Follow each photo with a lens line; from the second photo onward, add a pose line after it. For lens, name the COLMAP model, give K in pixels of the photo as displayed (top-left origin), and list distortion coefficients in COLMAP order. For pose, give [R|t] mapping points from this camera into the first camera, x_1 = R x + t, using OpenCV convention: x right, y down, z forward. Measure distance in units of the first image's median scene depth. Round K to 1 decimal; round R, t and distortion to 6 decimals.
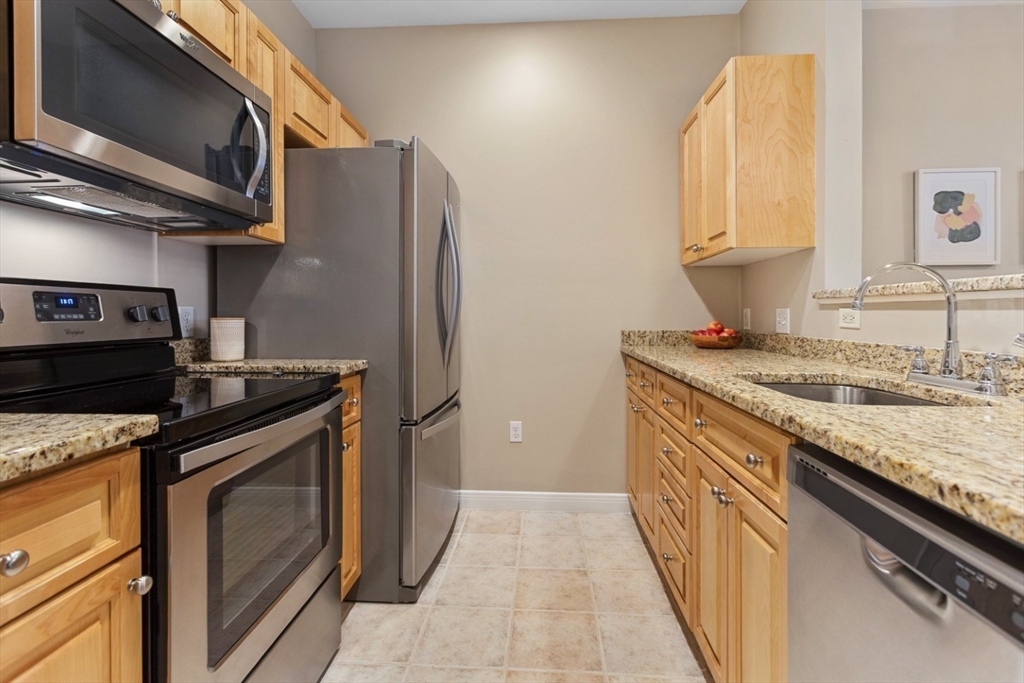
lens RADIAL K [[505.2, 0, 512.0], [0, 505.2, 341.5], [0, 0, 1]] dist [0.001332, 0.000442]
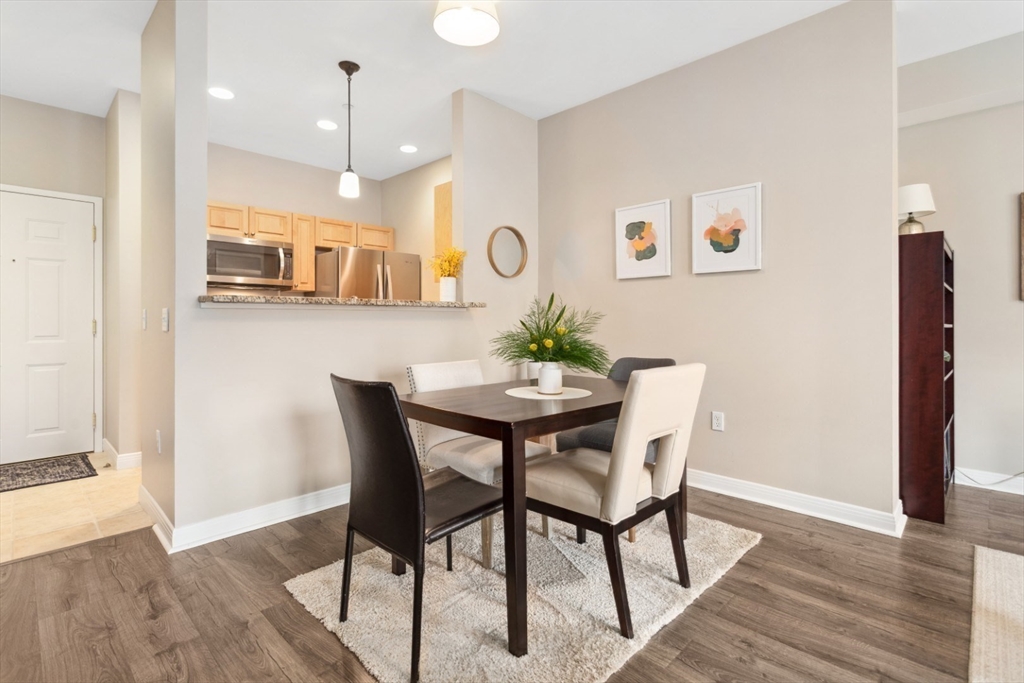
lens RADIAL K [[494.5, 0, 513.1], [0, 494.5, 320.6], [0, 0, 1]] dist [0.001043, 0.000252]
pose [[0.753928, 0.001213, -0.656956, 1.479338], [-0.010344, 0.999896, -0.010025, -0.020130], [0.656875, 0.014353, 0.753863, -0.197221]]
